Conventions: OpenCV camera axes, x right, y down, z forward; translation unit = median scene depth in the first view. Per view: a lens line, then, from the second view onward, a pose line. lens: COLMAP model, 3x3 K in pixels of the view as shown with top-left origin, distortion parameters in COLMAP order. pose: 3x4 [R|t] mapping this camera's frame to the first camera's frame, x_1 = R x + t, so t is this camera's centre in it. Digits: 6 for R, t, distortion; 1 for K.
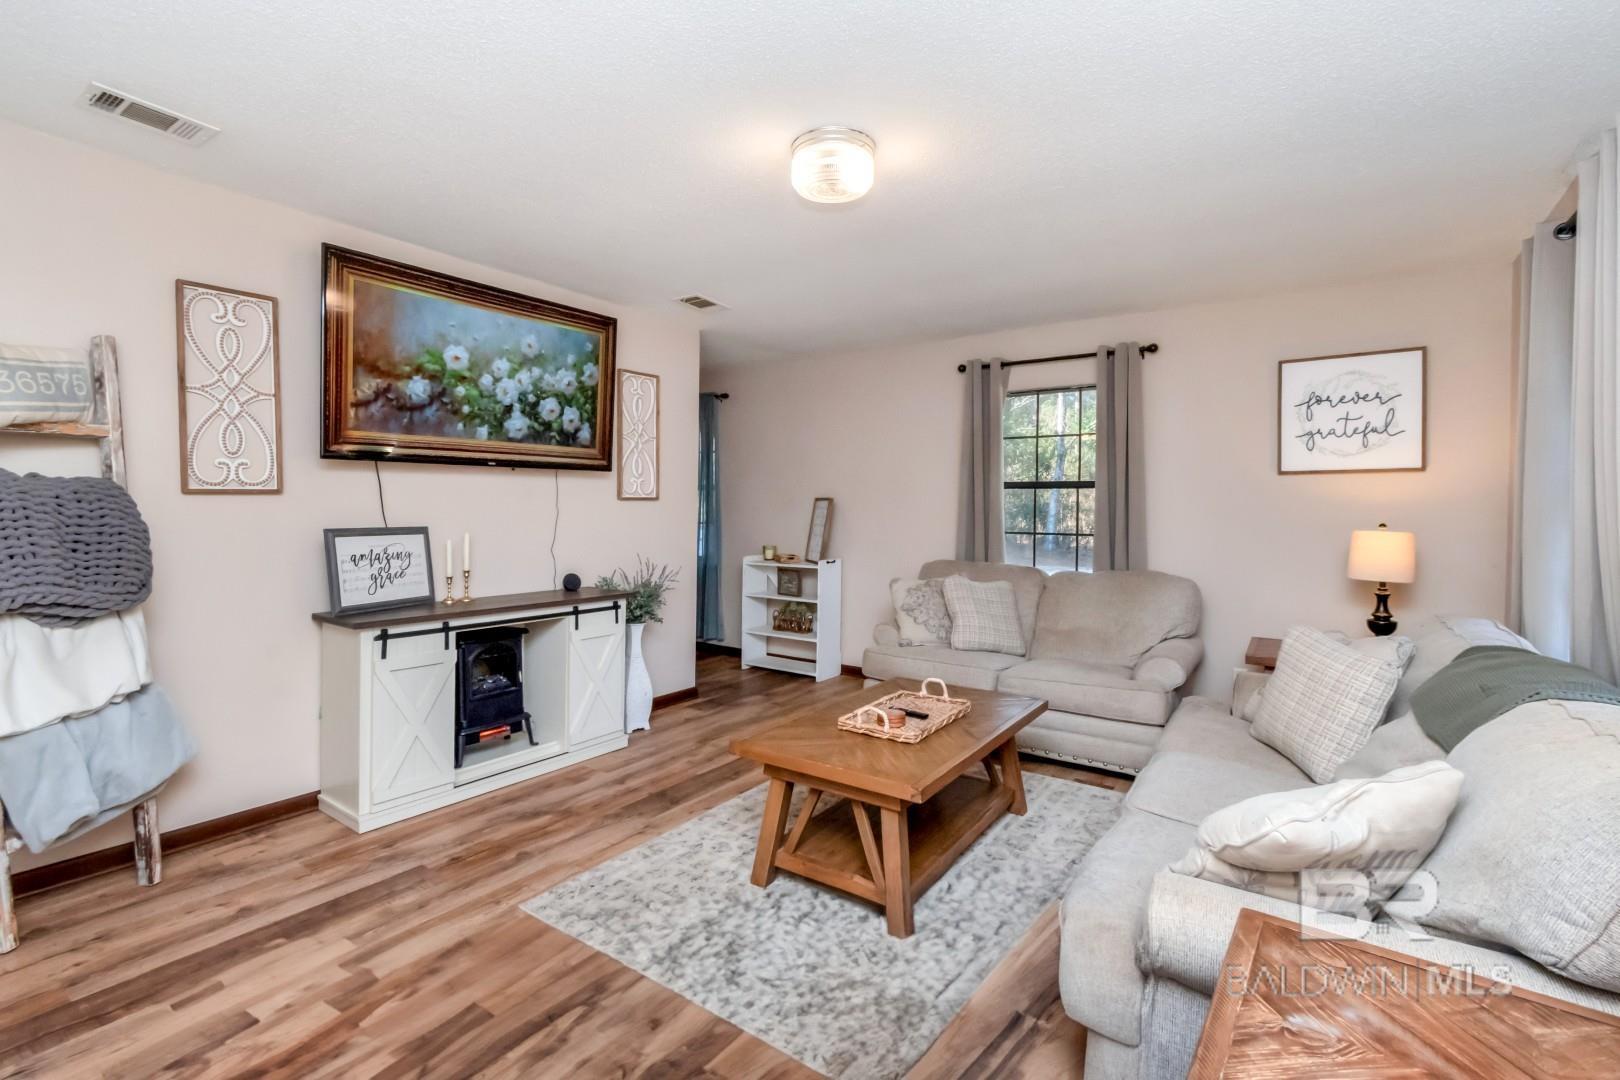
lens RADIAL K [[726.6, 0, 798.1], [0, 726.6, 507.4], [0, 0, 1]] dist [0.004445, 0.000010]
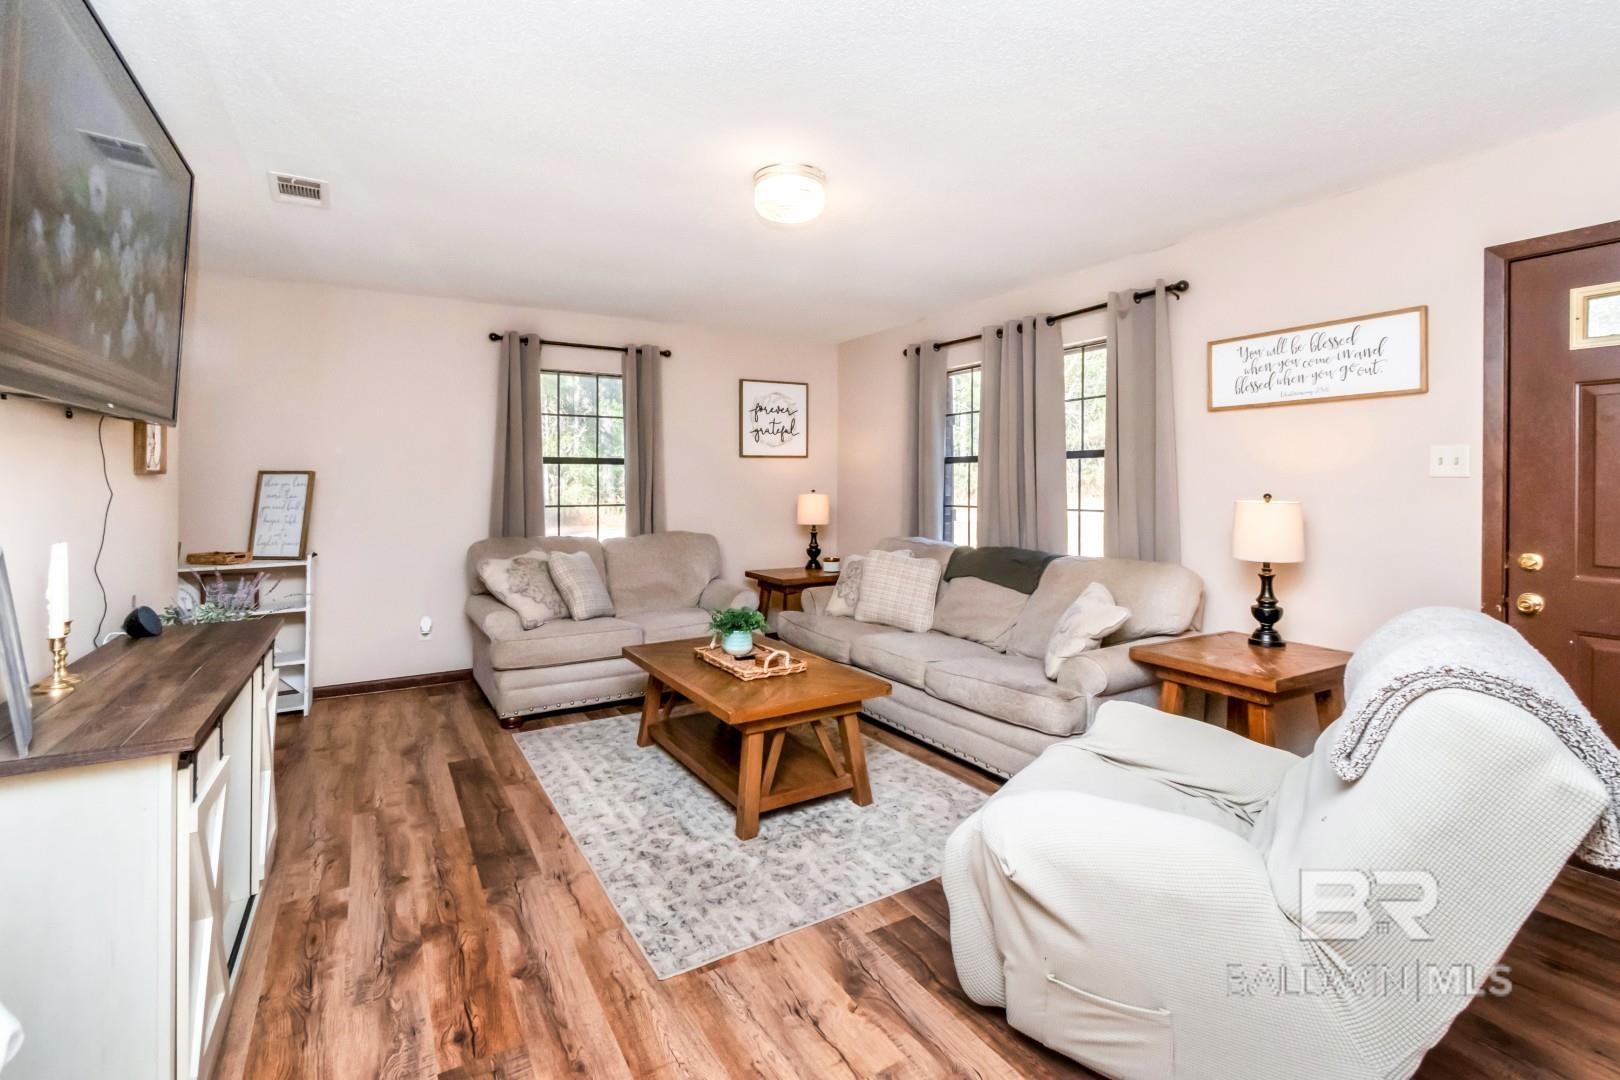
lens RADIAL K [[726.6, 0, 804.7], [0, 726.6, 478.7], [0, 0, 1]] dist [0.004445, 0.000010]
pose [[0.402702, -0.005630, 0.915314, -0.688822], [0.004439, 0.999981, 0.004198, -0.008874], [-0.915321, 0.002372, 0.402719, 0.340618]]
